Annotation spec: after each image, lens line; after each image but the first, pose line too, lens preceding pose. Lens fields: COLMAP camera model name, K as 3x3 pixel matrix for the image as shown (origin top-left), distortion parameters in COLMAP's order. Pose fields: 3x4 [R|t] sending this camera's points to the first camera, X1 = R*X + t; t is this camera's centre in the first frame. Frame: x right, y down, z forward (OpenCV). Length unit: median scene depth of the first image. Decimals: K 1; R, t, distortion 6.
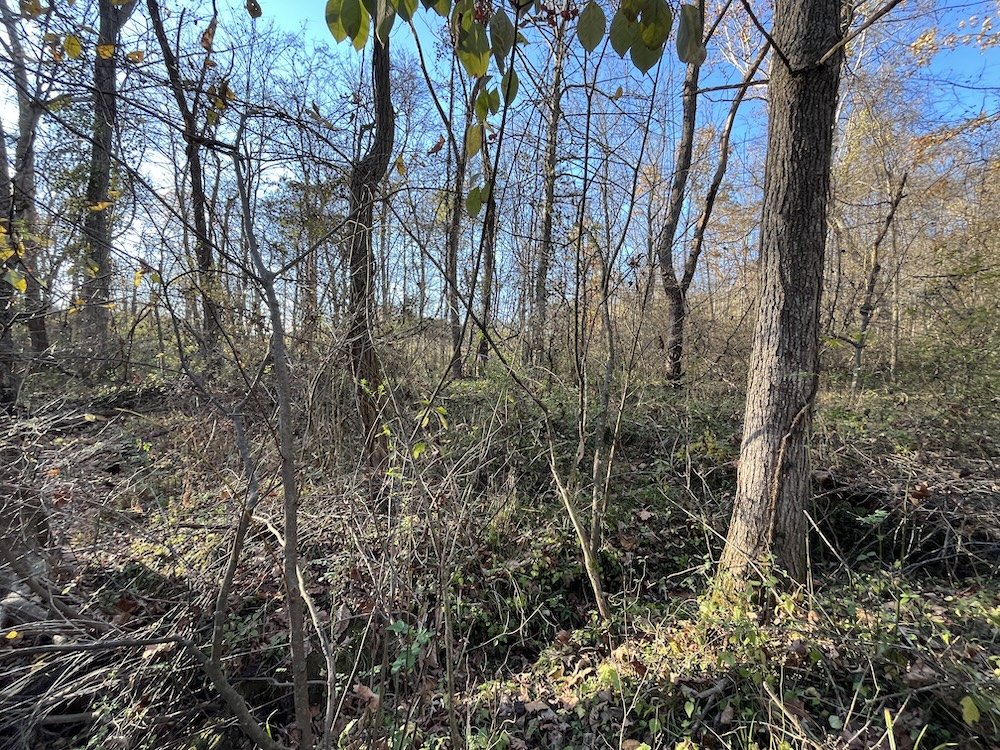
lens RADIAL K [[404.5, 0, 499.9], [0, 404.5, 374.7], [0, 0, 1]] dist [-0.000995, -0.000267]
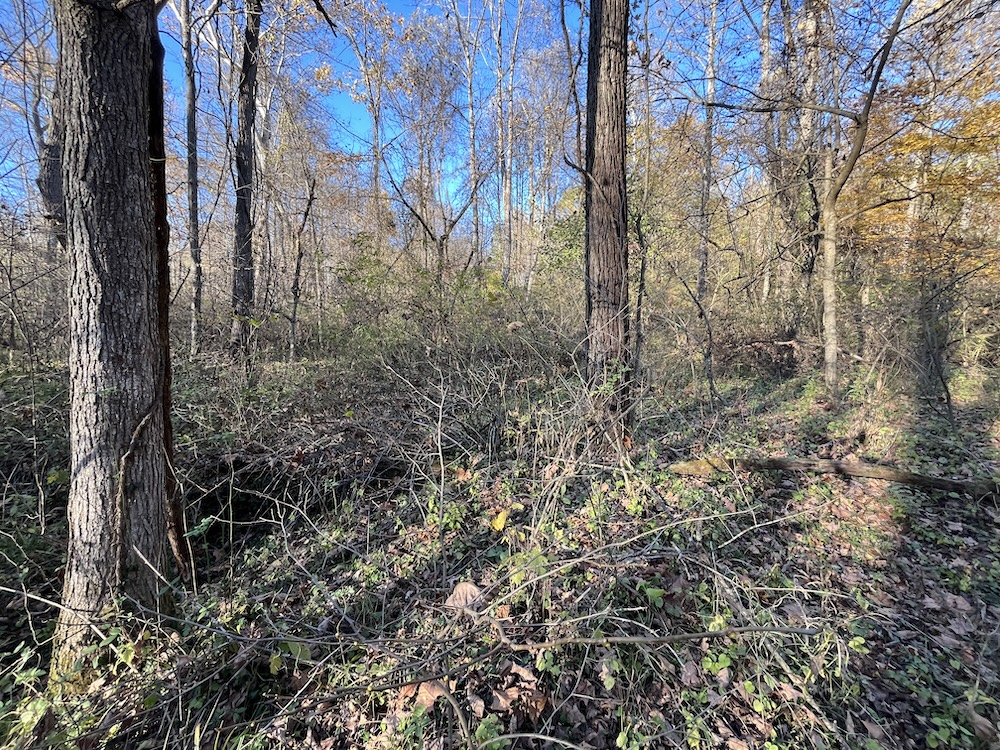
lens RADIAL K [[404.5, 0, 498.8], [0, 404.5, 370.4], [0, 0, 1]] dist [-0.000995, -0.000267]
pose [[0.404263, -0.102402, 0.908892, 0.268266], [0.035599, 0.994722, 0.096239, -0.077355], [-0.913950, -0.006550, 0.405774, -0.059333]]
